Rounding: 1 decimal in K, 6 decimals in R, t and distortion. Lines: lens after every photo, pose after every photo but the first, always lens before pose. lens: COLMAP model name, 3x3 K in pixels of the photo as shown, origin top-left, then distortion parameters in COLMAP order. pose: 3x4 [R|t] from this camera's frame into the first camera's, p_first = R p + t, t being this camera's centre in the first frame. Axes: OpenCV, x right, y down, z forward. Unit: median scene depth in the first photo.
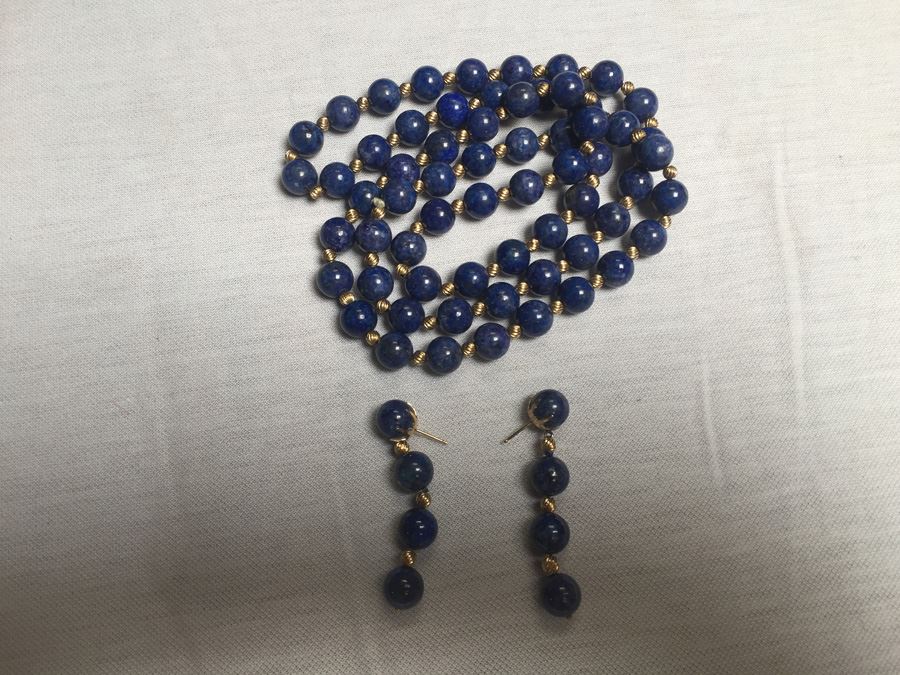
lens RADIAL K [[820.7, 0, 450.0], [0, 820.7, 337.5], [0, 0, 1]] dist [0.084601, -0.191182]
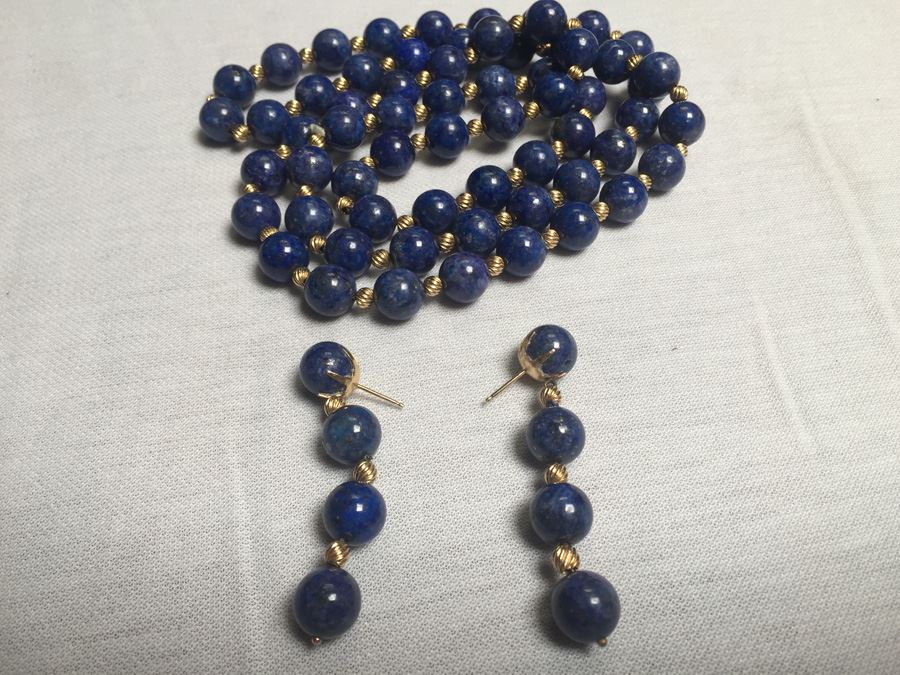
lens RADIAL K [[820.7, 0, 450.0], [0, 820.7, 337.5], [0, 0, 1]] dist [0.084601, -0.191182]
pose [[0.999745, -0.017993, 0.013681, 0.026552], [0.021692, 0.933922, -0.356819, 0.310899], [-0.006357, 0.357025, 0.934073, 0.330794]]
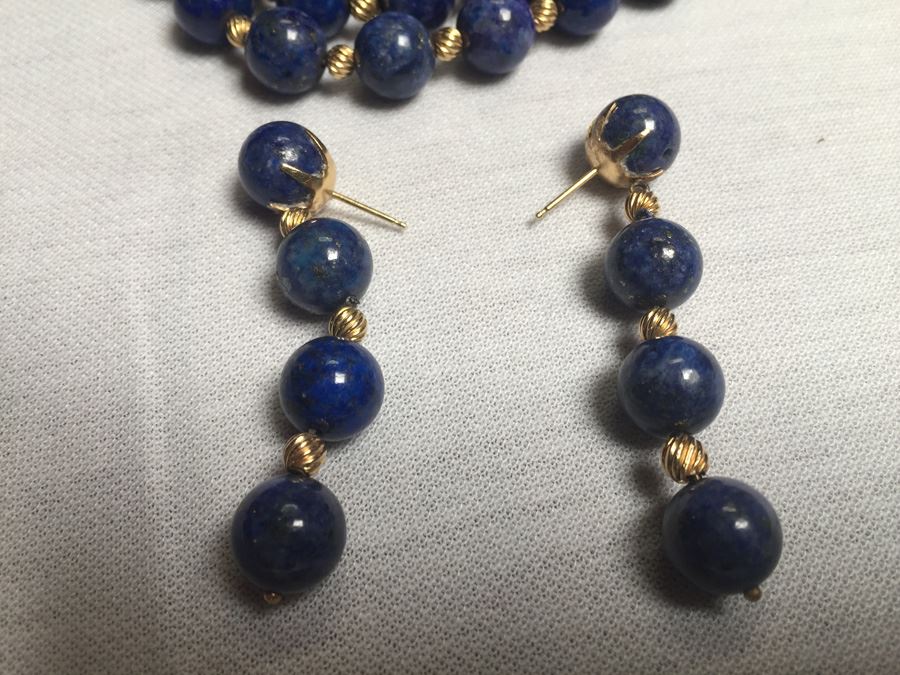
lens RADIAL K [[820.7, 0, 450.0], [0, 820.7, 337.5], [0, 0, 1]] dist [0.084601, -0.191182]
pose [[0.999094, -0.028675, 0.031436, 0.004606], [0.035366, 0.970420, -0.238817, 0.281764], [-0.023659, 0.239712, 0.970556, 0.575306]]
